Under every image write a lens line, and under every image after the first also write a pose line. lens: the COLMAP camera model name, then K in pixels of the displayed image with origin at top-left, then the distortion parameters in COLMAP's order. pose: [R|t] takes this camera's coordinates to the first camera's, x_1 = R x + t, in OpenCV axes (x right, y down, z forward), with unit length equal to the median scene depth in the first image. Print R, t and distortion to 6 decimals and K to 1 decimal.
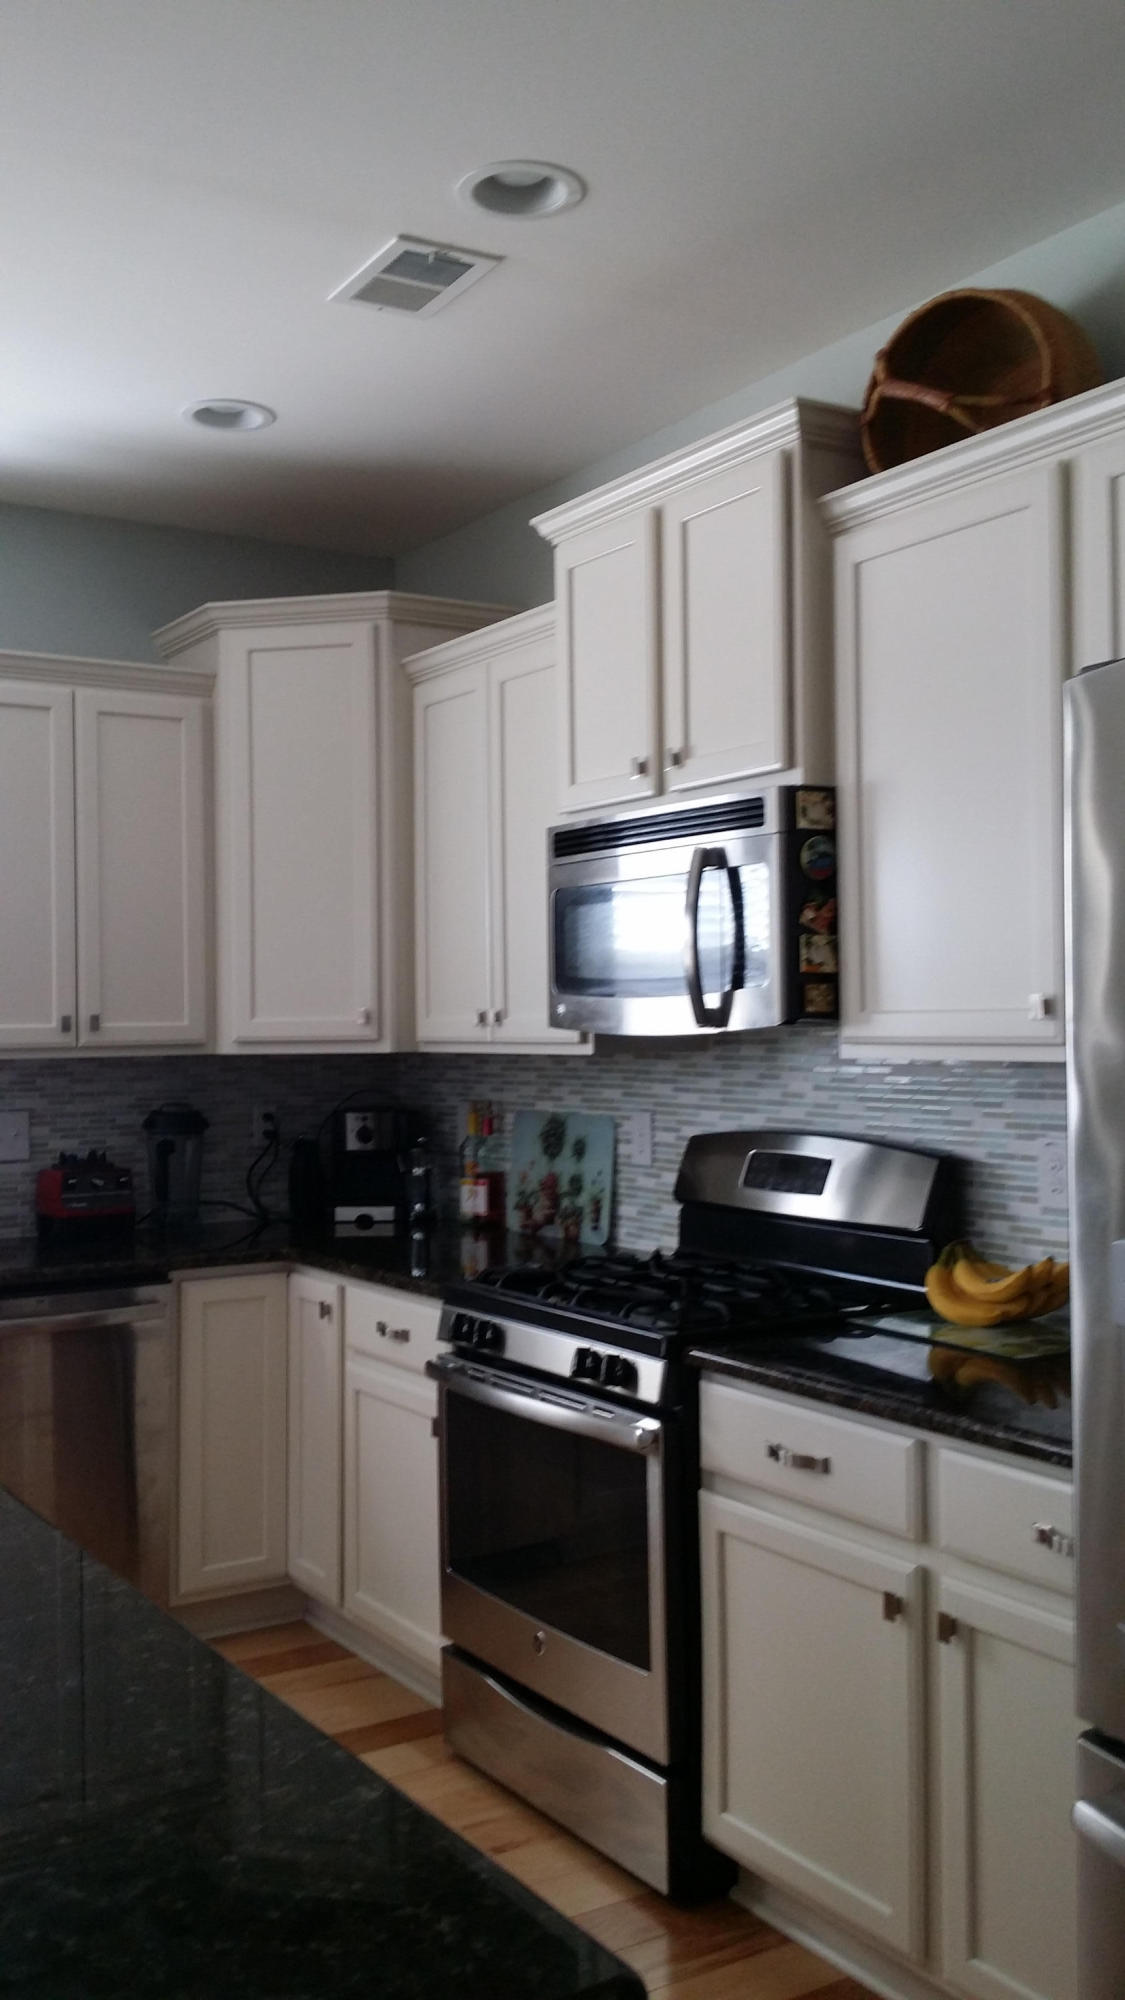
lens RADIAL K [[1784.9, 0, 538.7], [0, 1784.9, 965.7], [0, 0, 1]] dist [0.084990, -0.196333]
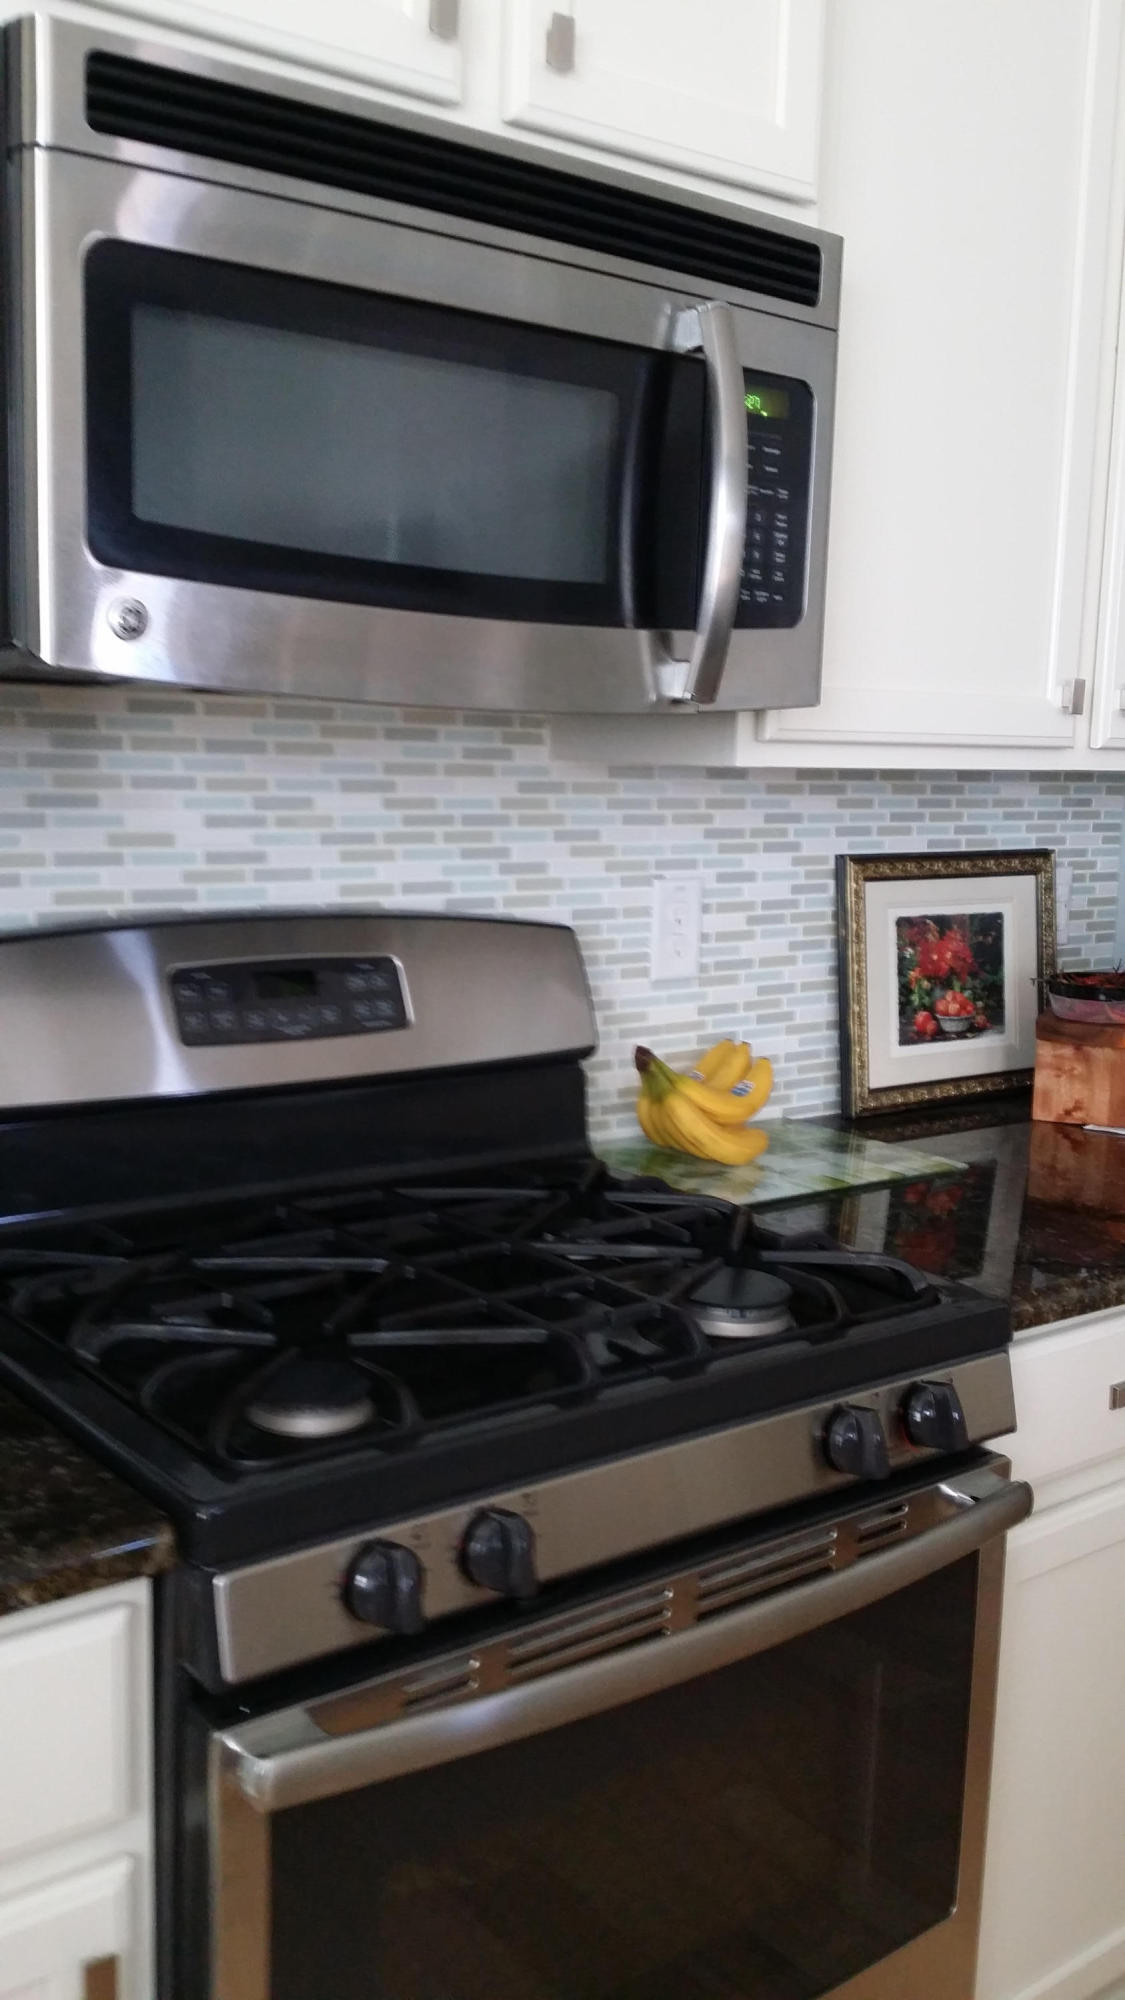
lens RADIAL K [[1786.9, 0, 625.1], [0, 1786.9, 996.0], [0, 0, 1]] dist [0.075145, -0.199589]
pose [[-0.109724, -0.130986, 0.985294, -0.401954], [-0.058891, 0.990394, 0.125106, 0.055707], [-0.992216, -0.044298, -0.116384, 1.104165]]
